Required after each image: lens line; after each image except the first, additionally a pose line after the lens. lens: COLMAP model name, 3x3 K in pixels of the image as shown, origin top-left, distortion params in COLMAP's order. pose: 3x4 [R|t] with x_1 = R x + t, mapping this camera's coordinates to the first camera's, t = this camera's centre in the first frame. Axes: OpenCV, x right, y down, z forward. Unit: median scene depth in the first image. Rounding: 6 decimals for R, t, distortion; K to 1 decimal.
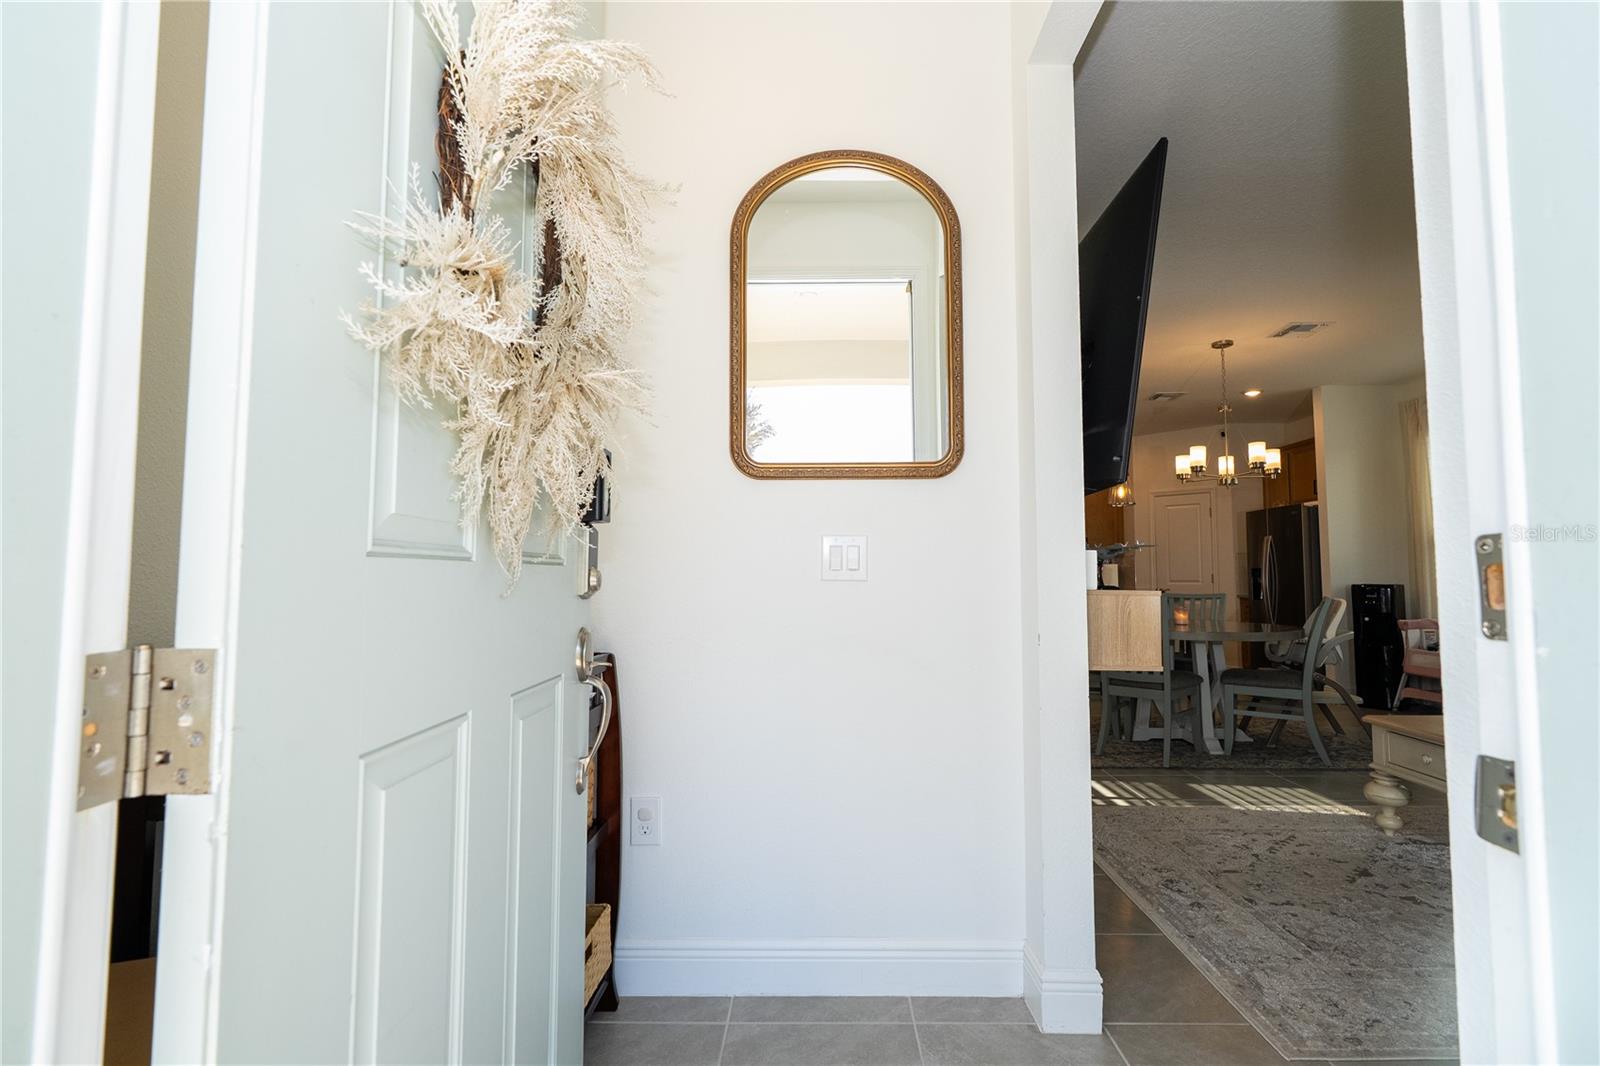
lens RADIAL K [[720.4, 0, 822.1], [0, 720.4, 535.1], [0, 0, 1]] dist [-0.004405, 0.002427]
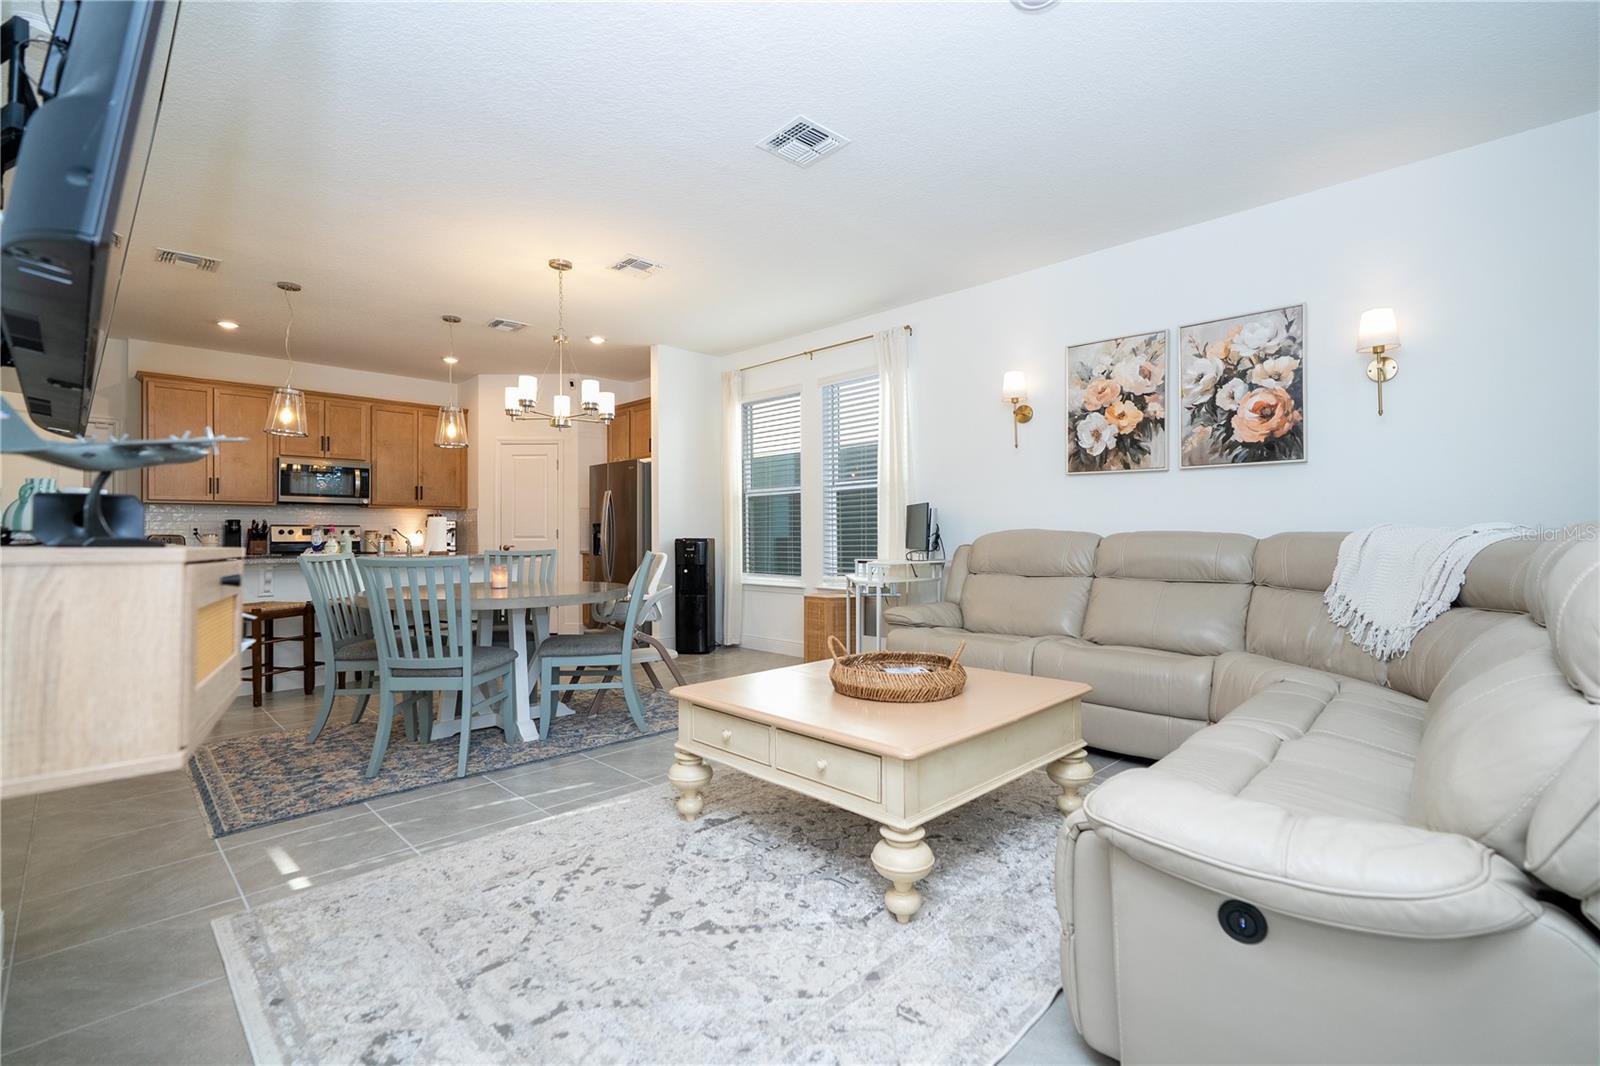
lens RADIAL K [[720.4, 0, 811.1], [0, 720.4, 529.6], [0, 0, 1]] dist [-0.004405, 0.002427]
pose [[0.688714, 0.002298, 0.725029, 0.157202], [-0.038844, 0.998676, 0.033733, 0.016946], [-0.723992, -0.051396, 0.687891, 0.191057]]
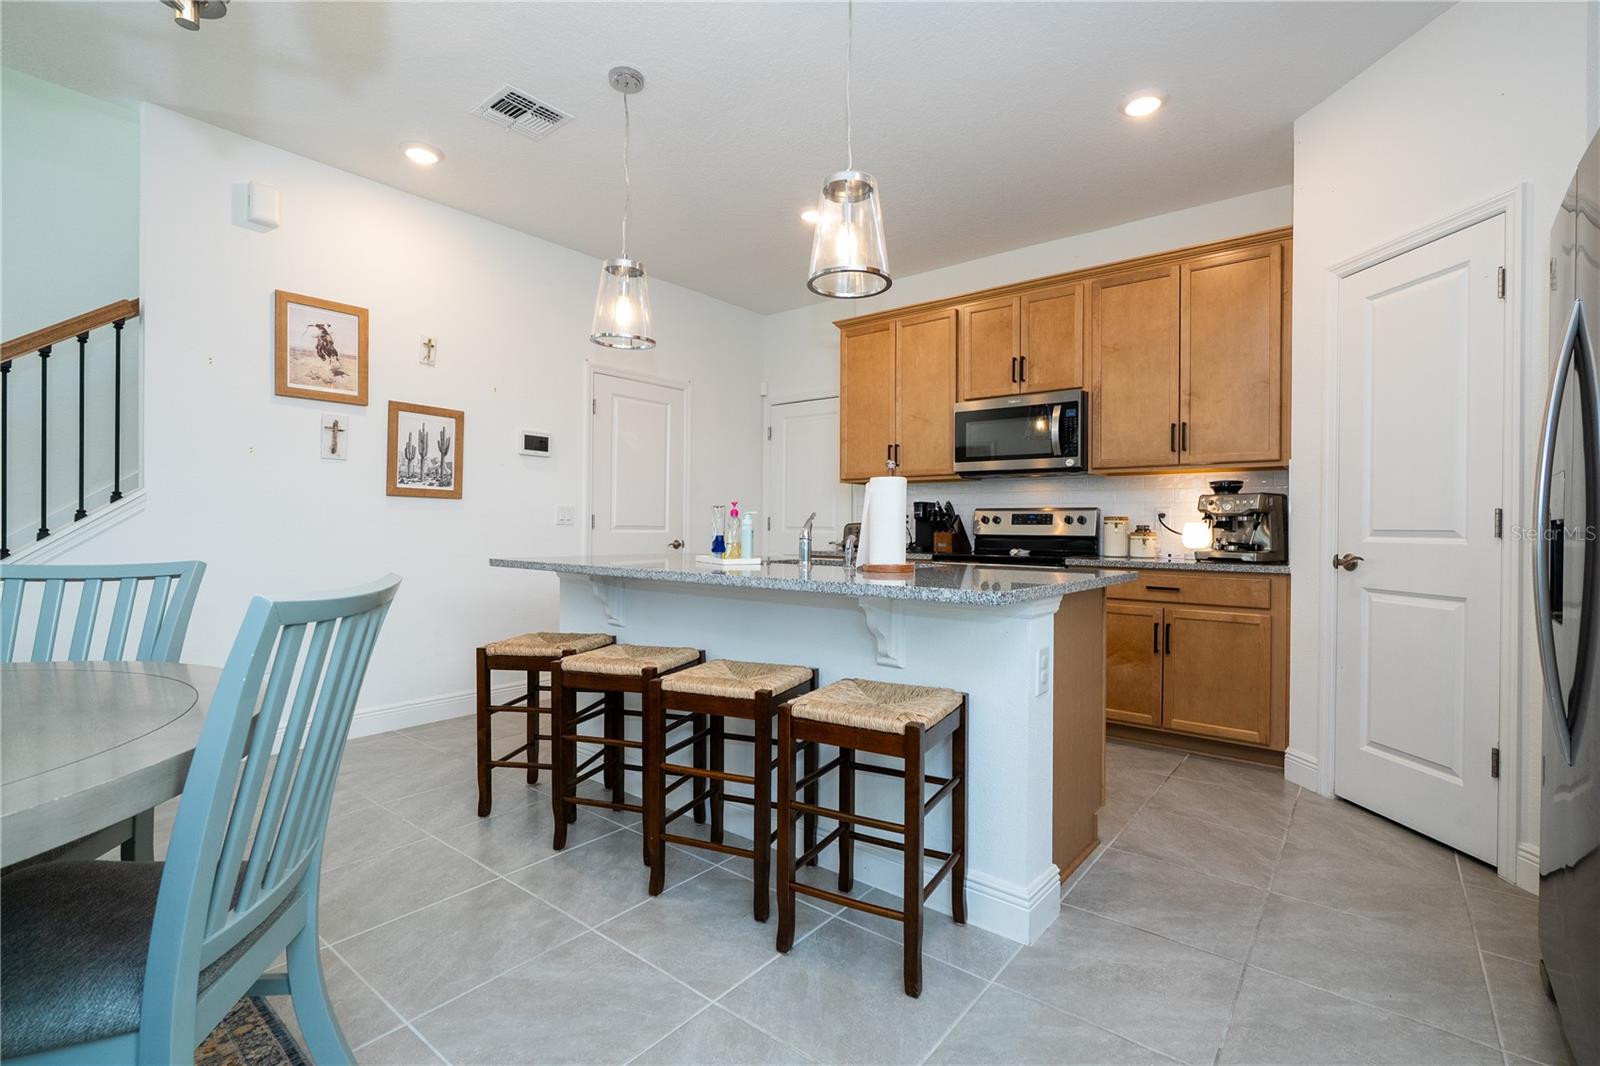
lens RADIAL K [[720.4, 0, 808.6], [0, 720.4, 528.9], [0, 0, 1]] dist [-0.004405, 0.002427]
pose [[0.794217, 0.006895, -0.607595, 0.856567], [0.030032, 0.998268, 0.050586, 0.069151], [0.606891, -0.058423, 0.792635, 1.064533]]
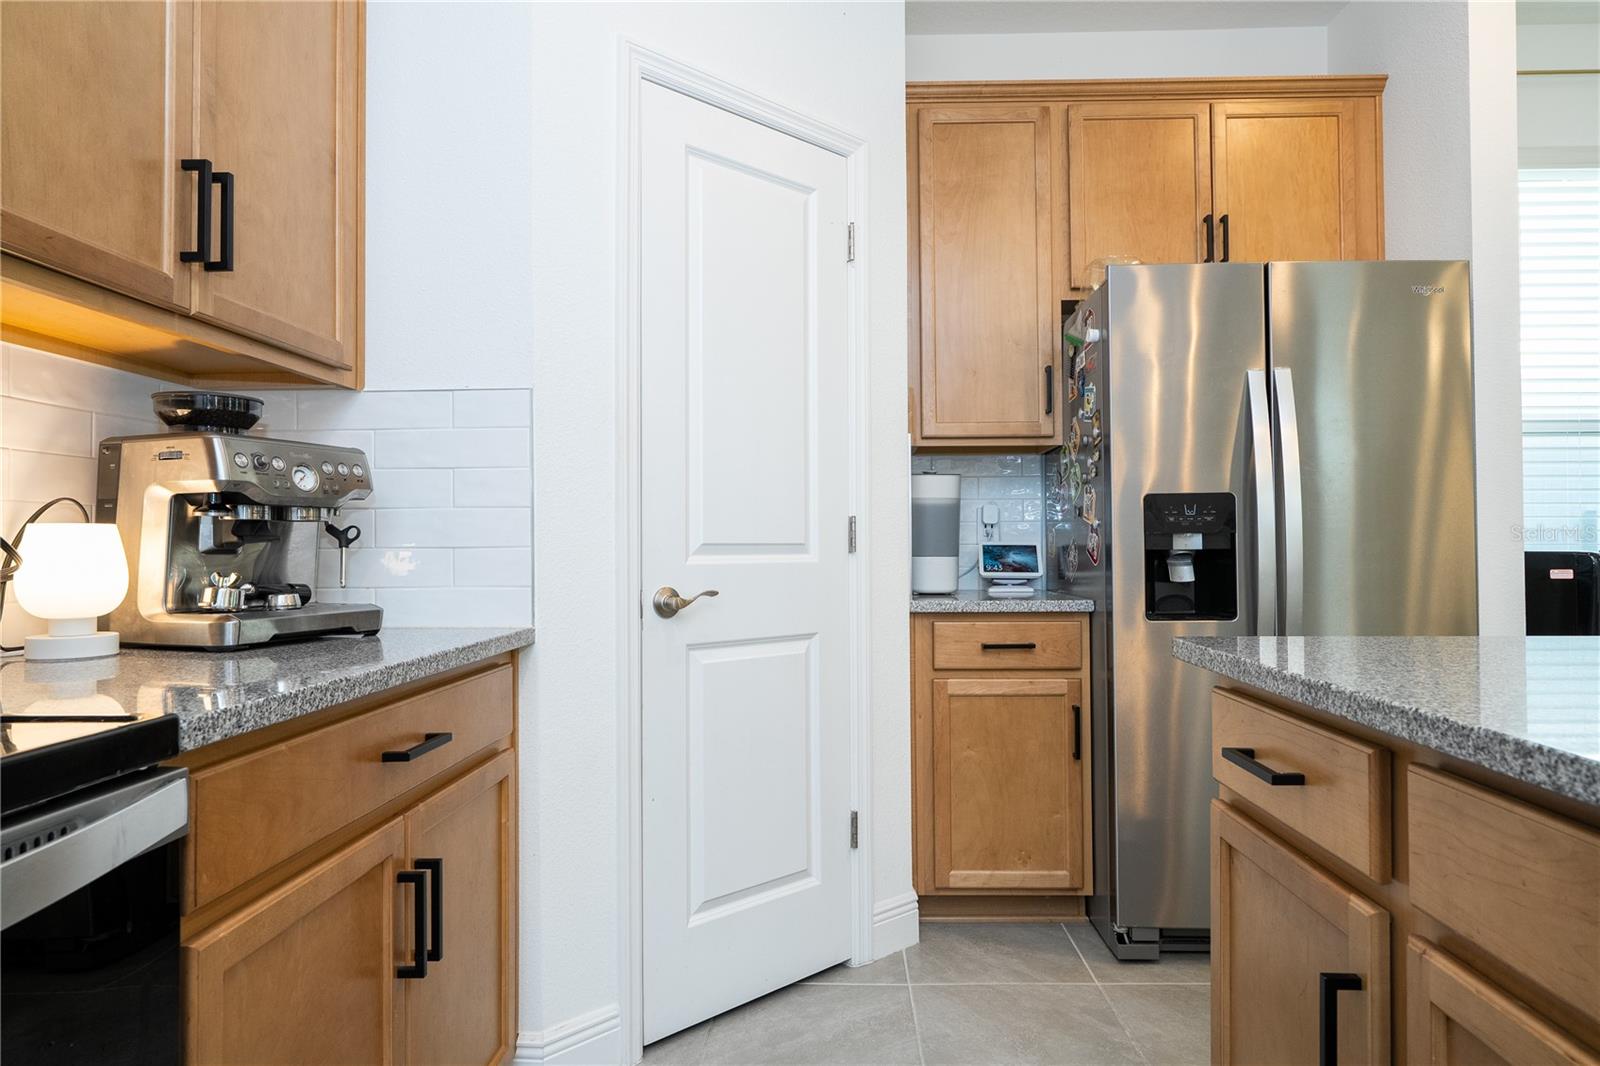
lens RADIAL K [[939.7, 0, 813.0], [0, 939.7, 527.7], [0, 0, 1]] dist [0.001547, -0.000818]
pose [[0.005623, 0.017570, 0.999830, 0.435310], [-0.056870, 0.998233, -0.017222, 0.108222], [-0.998366, -0.056764, 0.006613, 1.714916]]
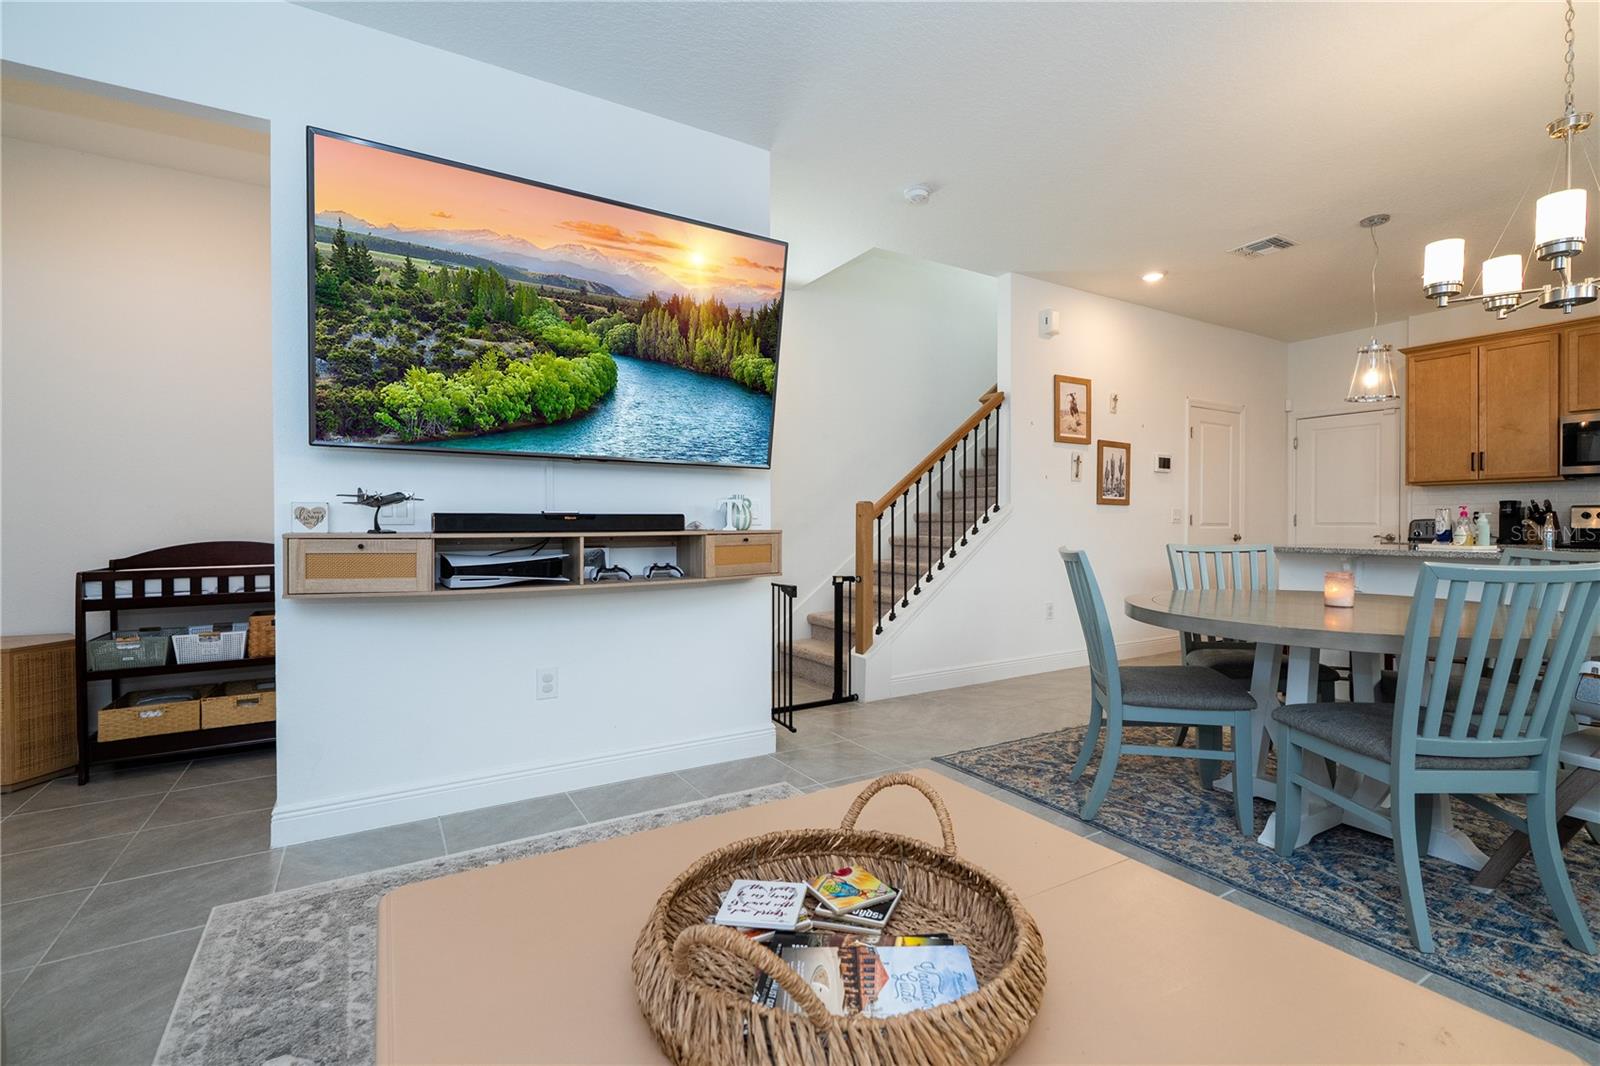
lens RADIAL K [[720.4, 0, 811.1], [0, 720.4, 529.4], [0, 0, 1]] dist [-0.004405, 0.002427]
pose [[0.540559, 0.007222, -0.841275, 0.744508], [0.052580, 0.997718, 0.042350, 0.027026], [0.839662, -0.067127, 0.538946, 0.411424]]
